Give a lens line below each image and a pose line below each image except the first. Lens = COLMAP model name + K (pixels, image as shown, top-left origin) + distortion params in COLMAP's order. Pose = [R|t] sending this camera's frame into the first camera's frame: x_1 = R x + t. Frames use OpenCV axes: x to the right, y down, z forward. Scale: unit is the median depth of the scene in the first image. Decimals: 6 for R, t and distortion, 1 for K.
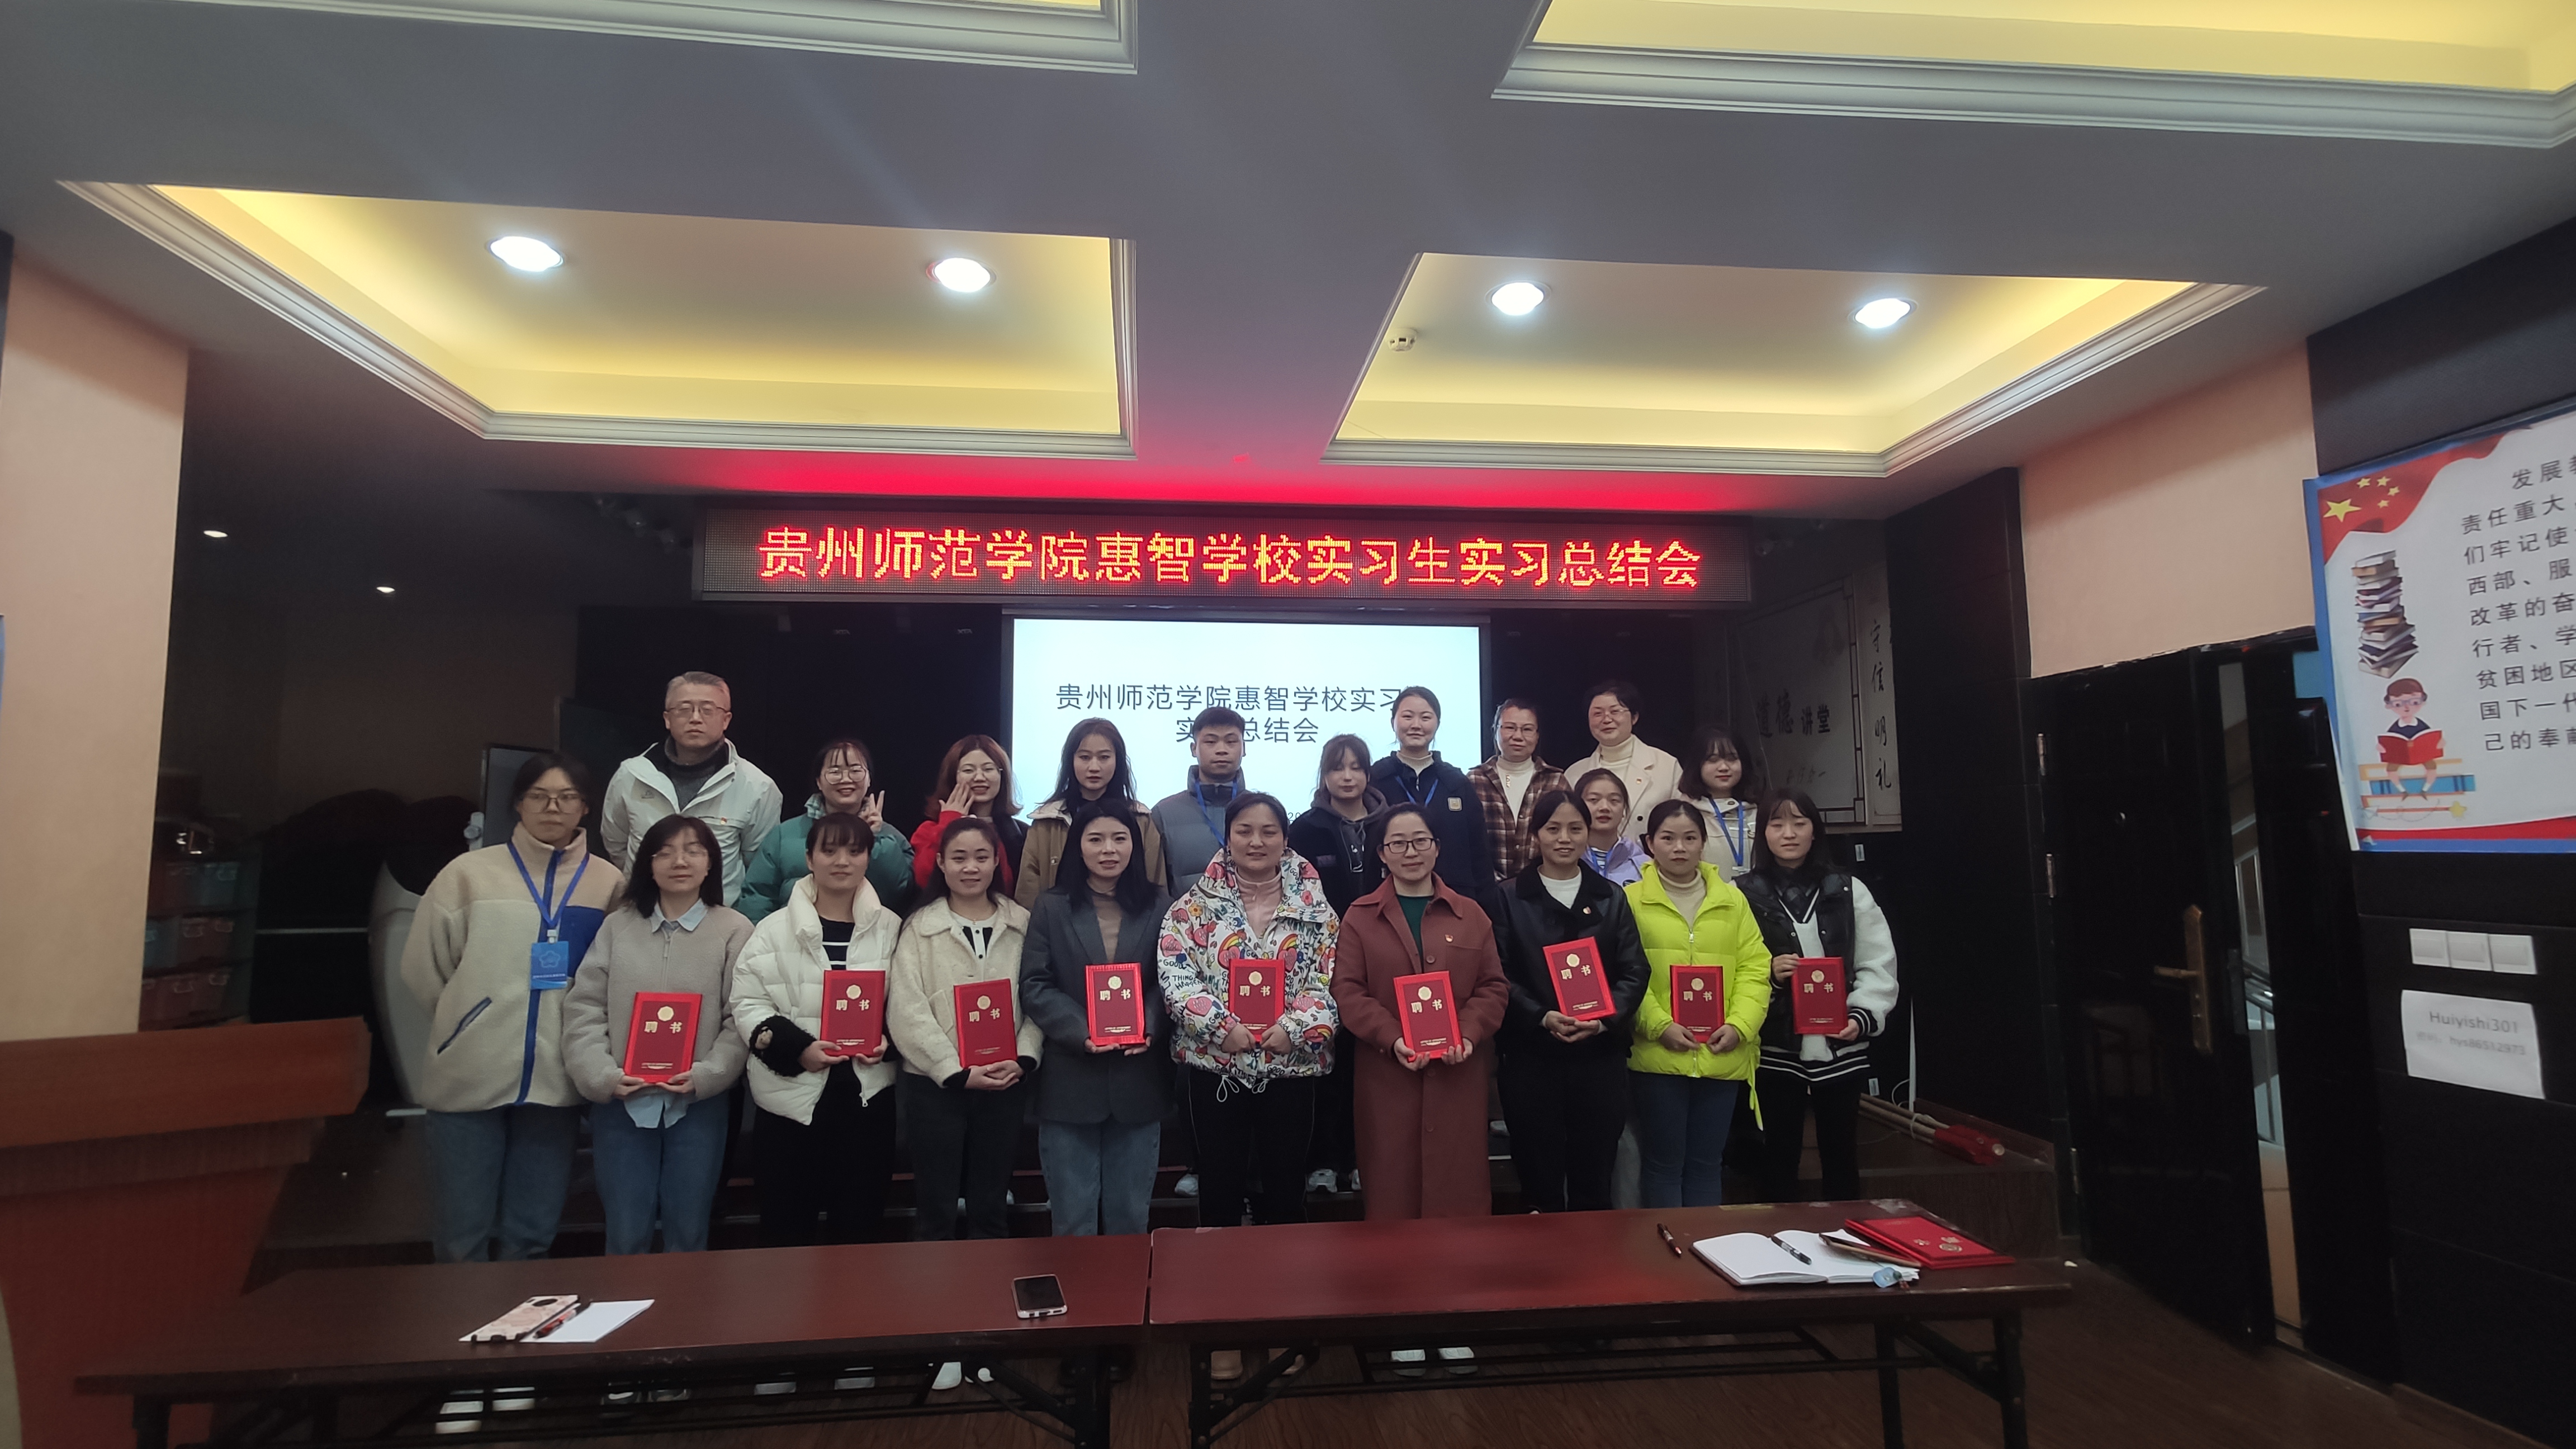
lens RADIAL K [[1220.4, 0, 1282.9], [0, 1220.4, 732.1], [0, 0, 1]] dist [0.012762, 0.000875]
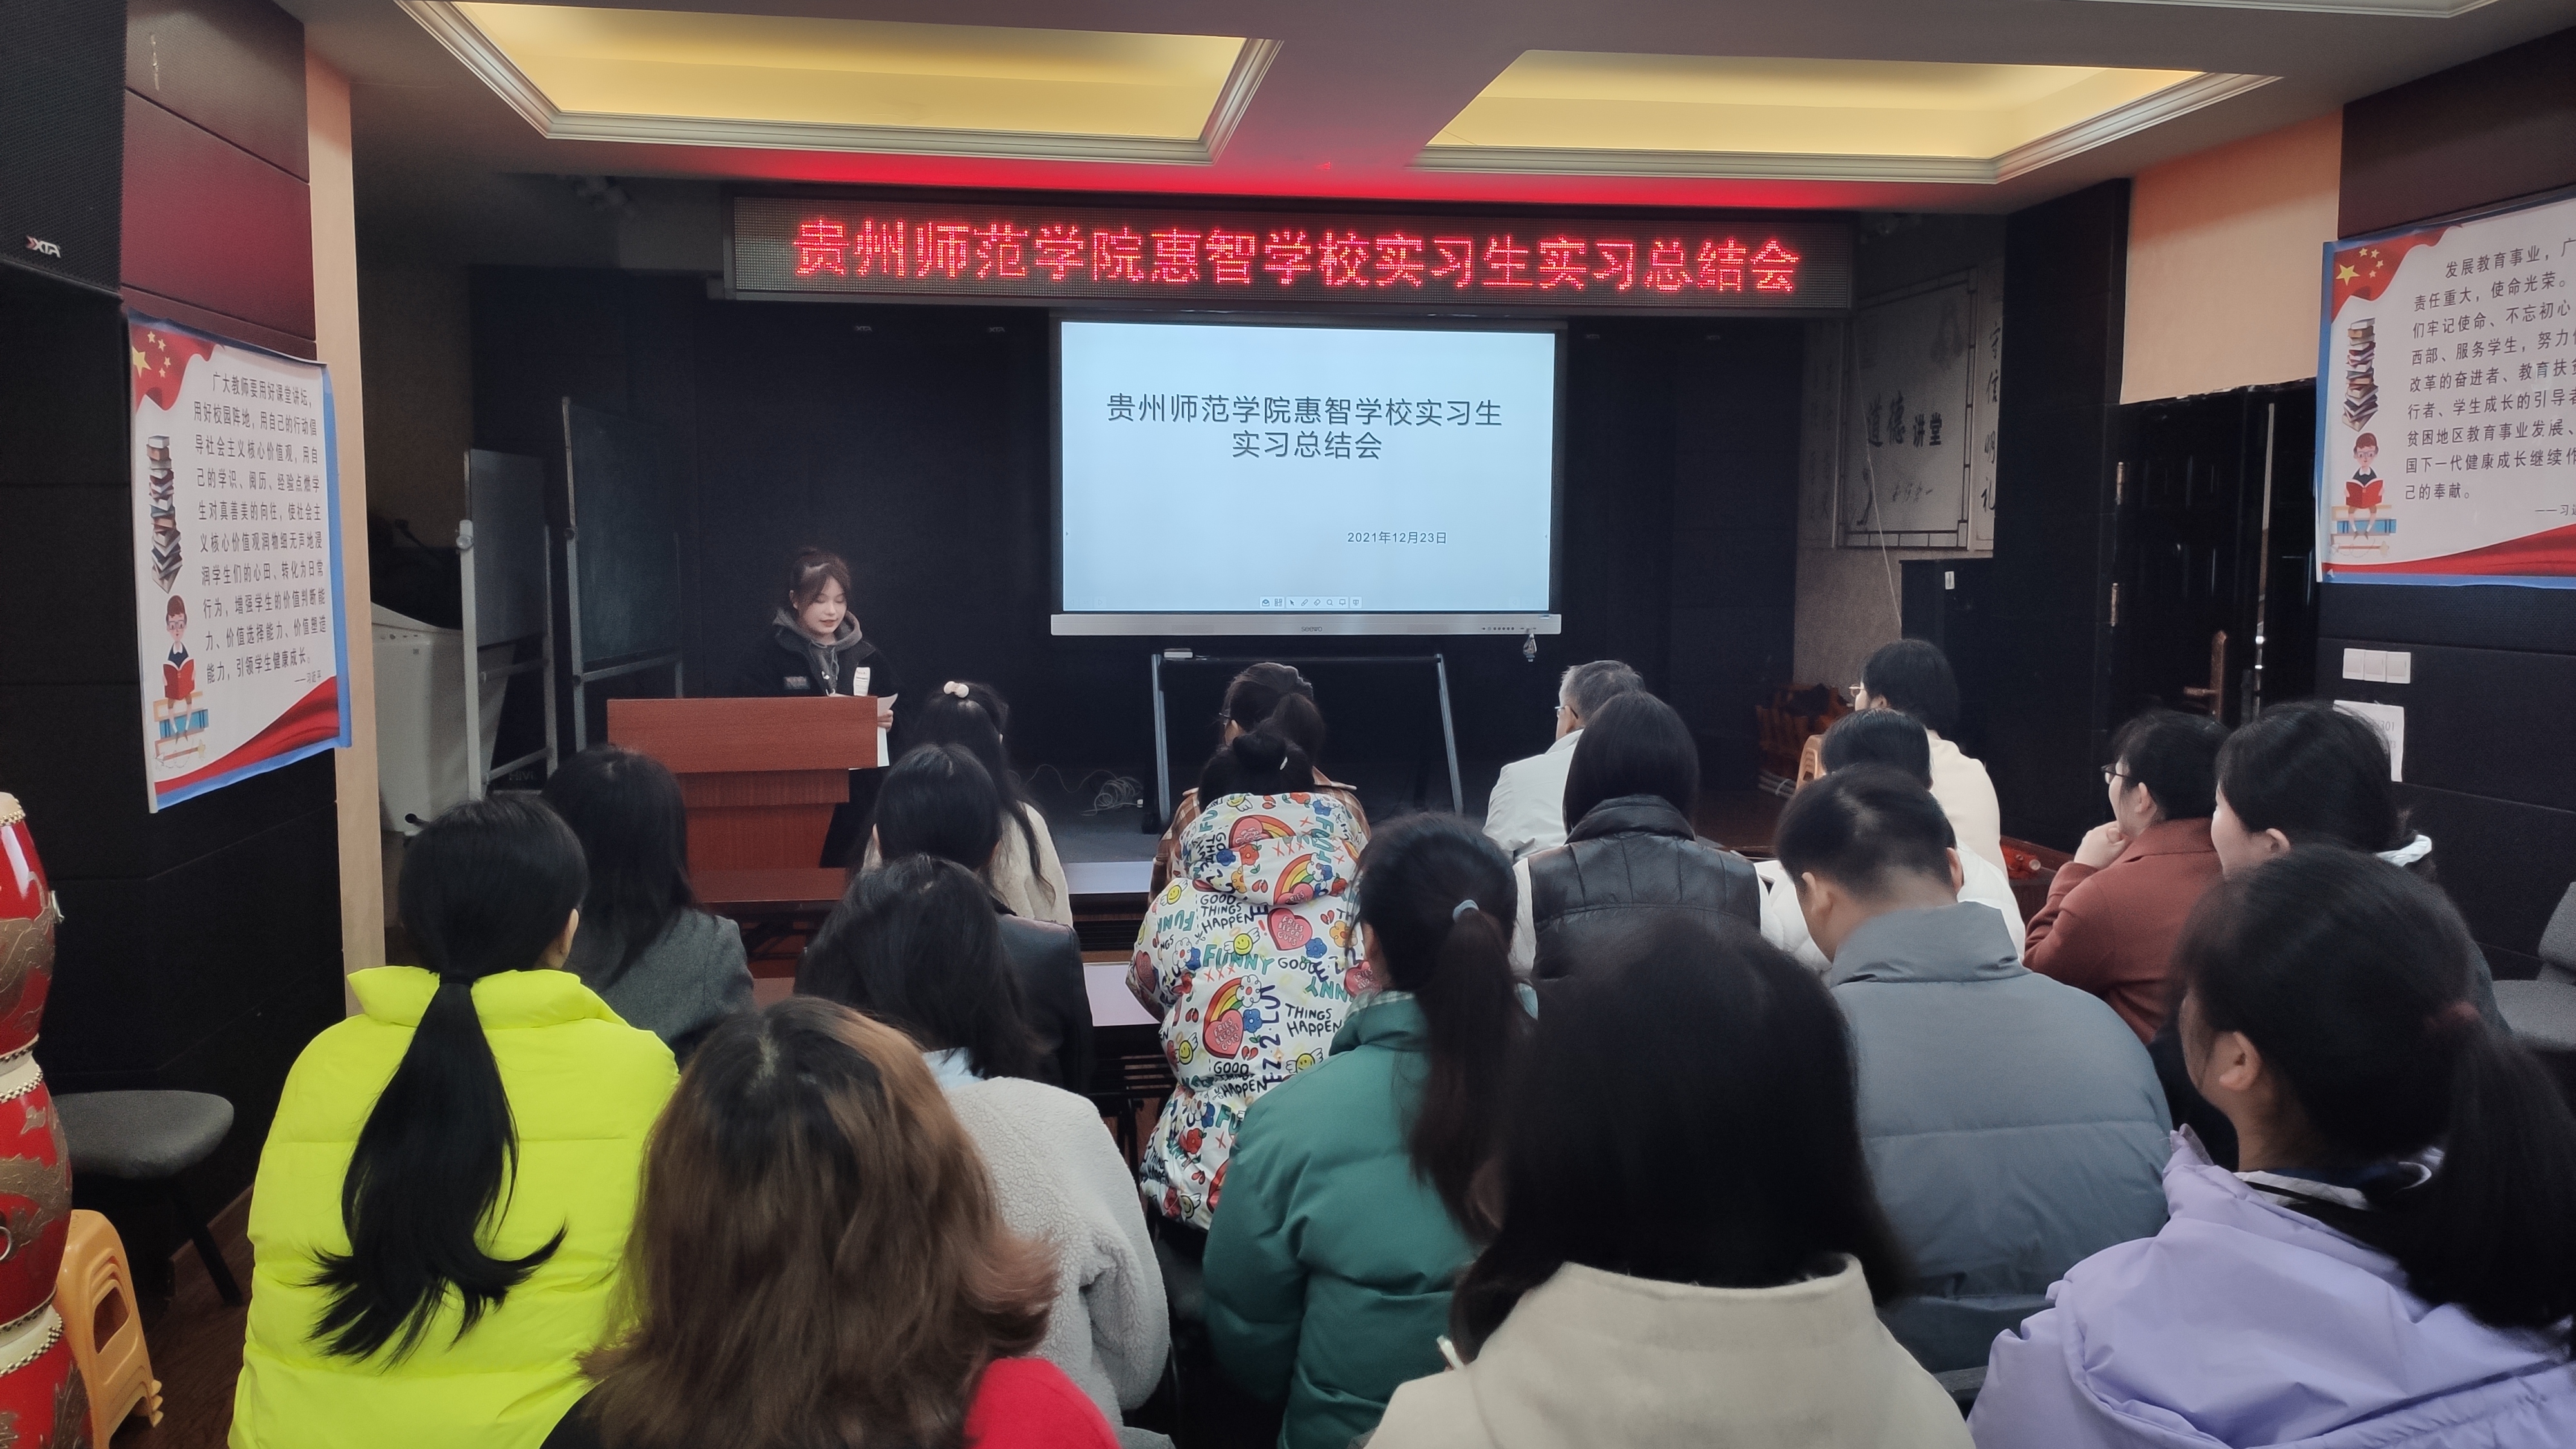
lens RADIAL K [[1899.7, 0, 1283.1], [0, 1899.7, 709.7], [0, 0, 1]] dist [0.080753, -0.105022]
pose [[0.999266, 0.007582, 0.037550, -0.108378], [-0.013936, 0.985004, 0.171967, -0.056099], [-0.035683, -0.172364, 0.984387, -0.513491]]
